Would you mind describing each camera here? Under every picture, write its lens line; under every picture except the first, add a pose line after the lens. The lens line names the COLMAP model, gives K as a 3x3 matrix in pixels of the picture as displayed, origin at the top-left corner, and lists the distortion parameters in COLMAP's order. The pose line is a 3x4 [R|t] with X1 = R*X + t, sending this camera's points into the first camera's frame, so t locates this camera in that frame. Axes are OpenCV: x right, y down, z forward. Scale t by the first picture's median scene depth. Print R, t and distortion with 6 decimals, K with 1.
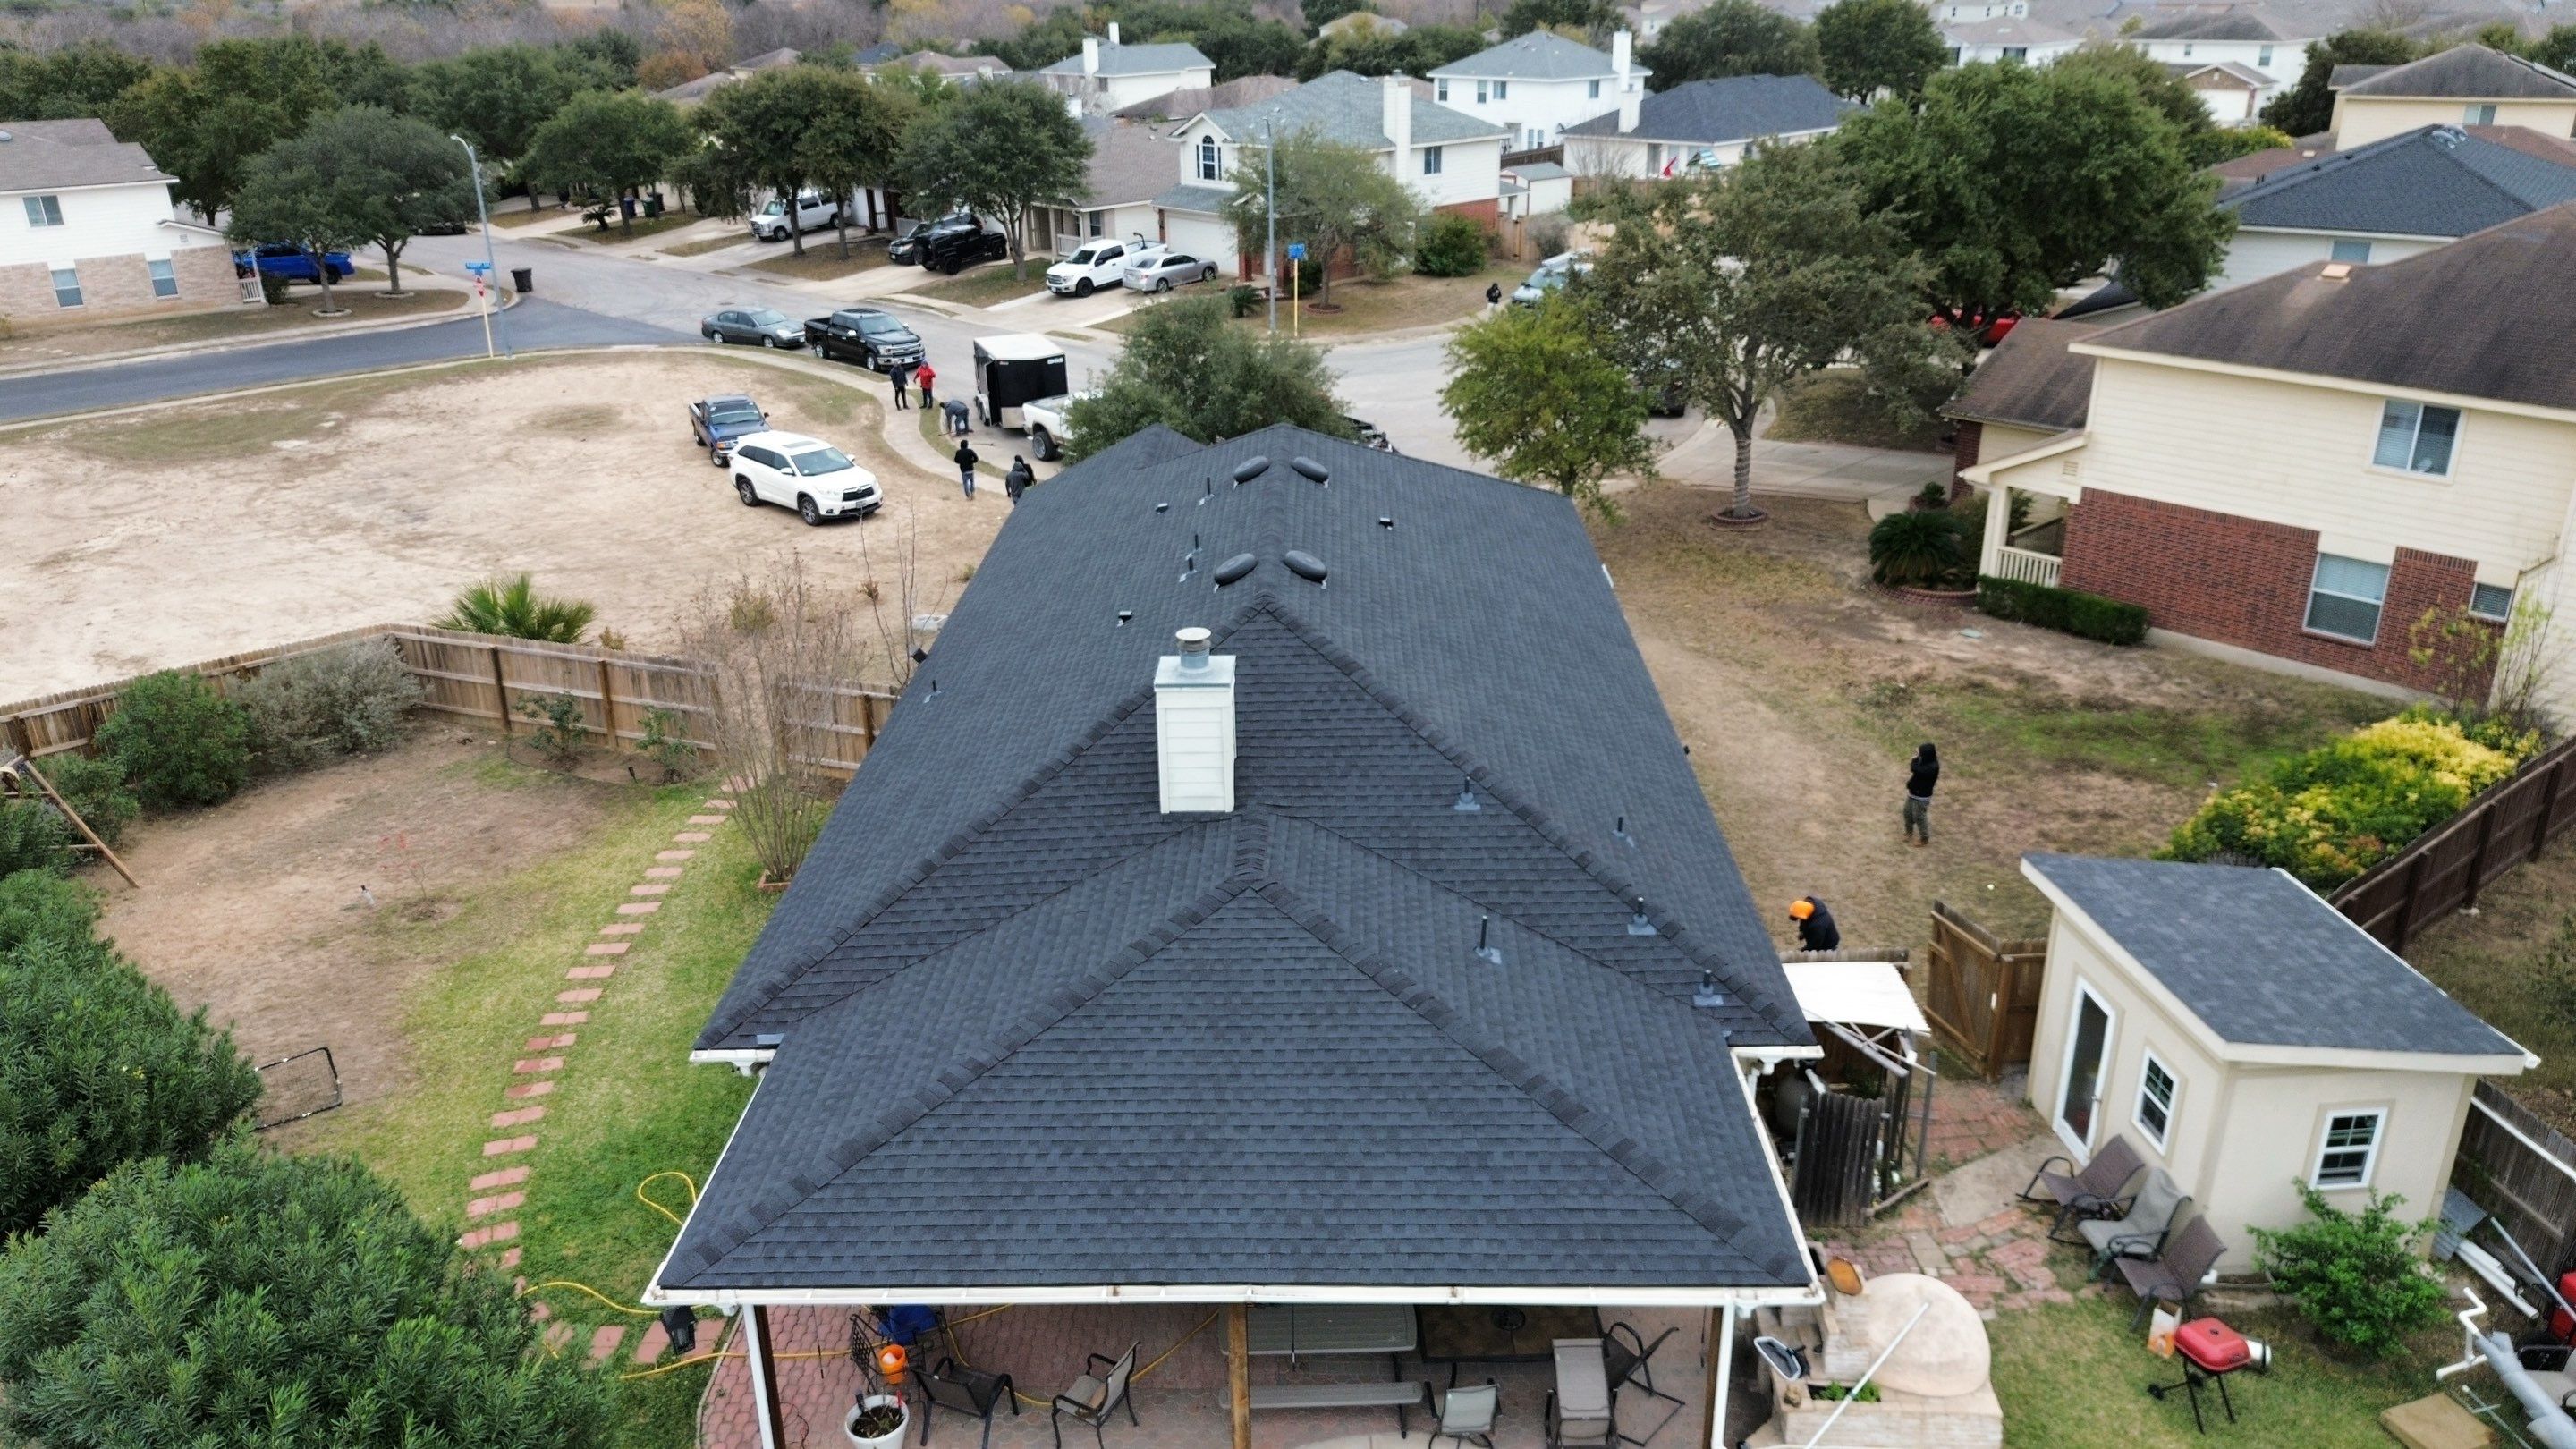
lens RADIAL K [[1820.4, 0, 1303.7], [0, 1820.4, 721.0], [0, 0, 1]] dist [0.055100, -0.052093]
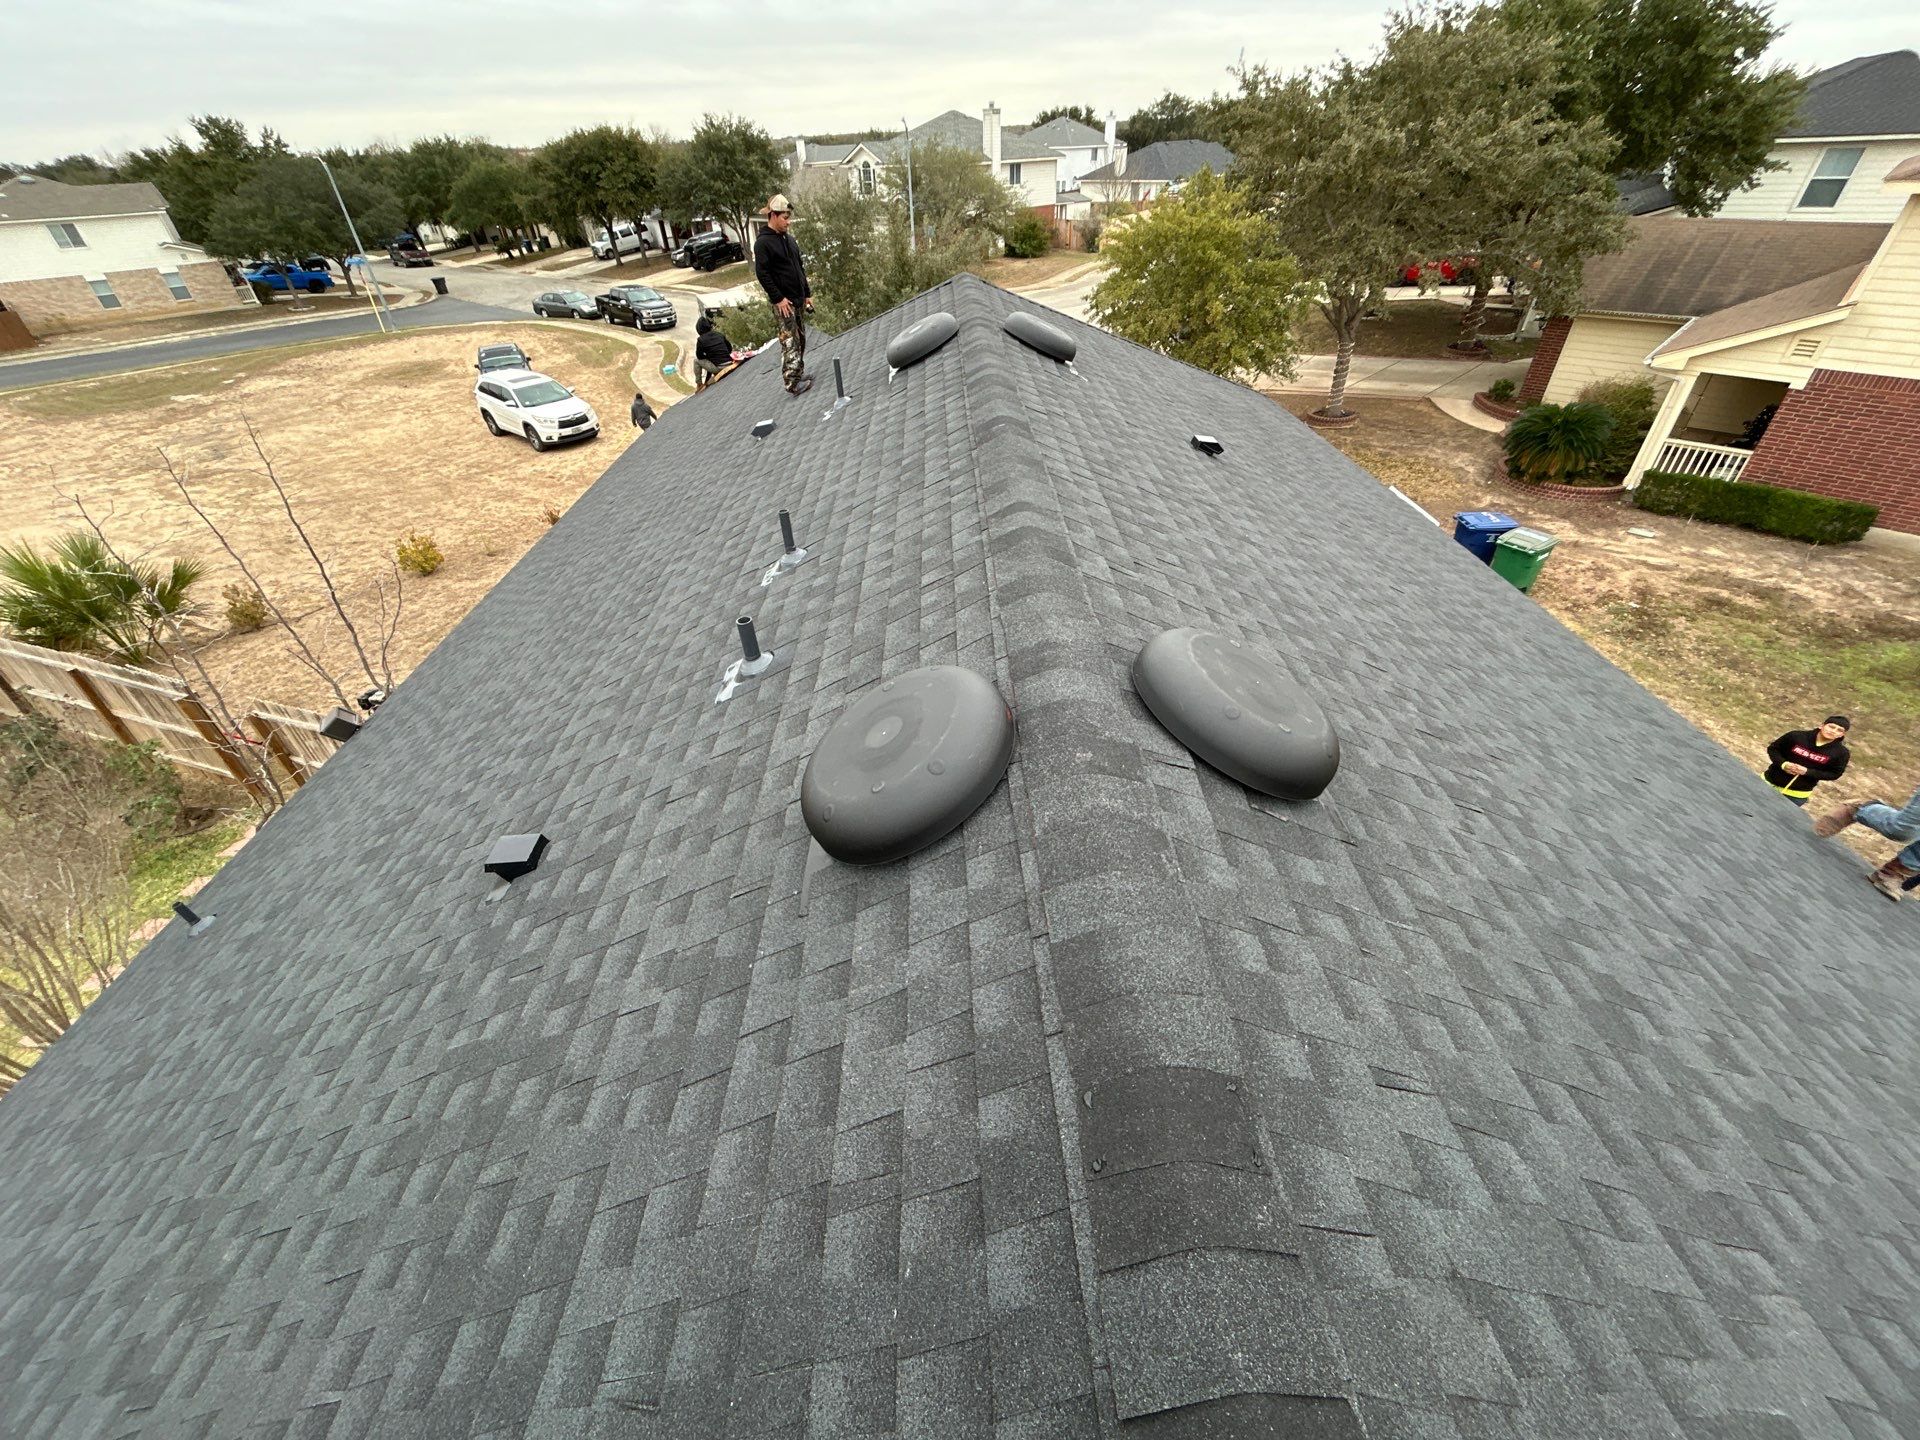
lens RADIAL K [[777.6, 0, 960.7], [0, 777.6, 716.9], [0, 0, 1]] dist [-0.001154, 0.000904]
pose [[0.998750, -0.043655, 0.024338, -0.010705], [0.036326, 0.968476, 0.246444, -0.035153], [-0.034329, -0.245252, 0.968851, 0.297139]]
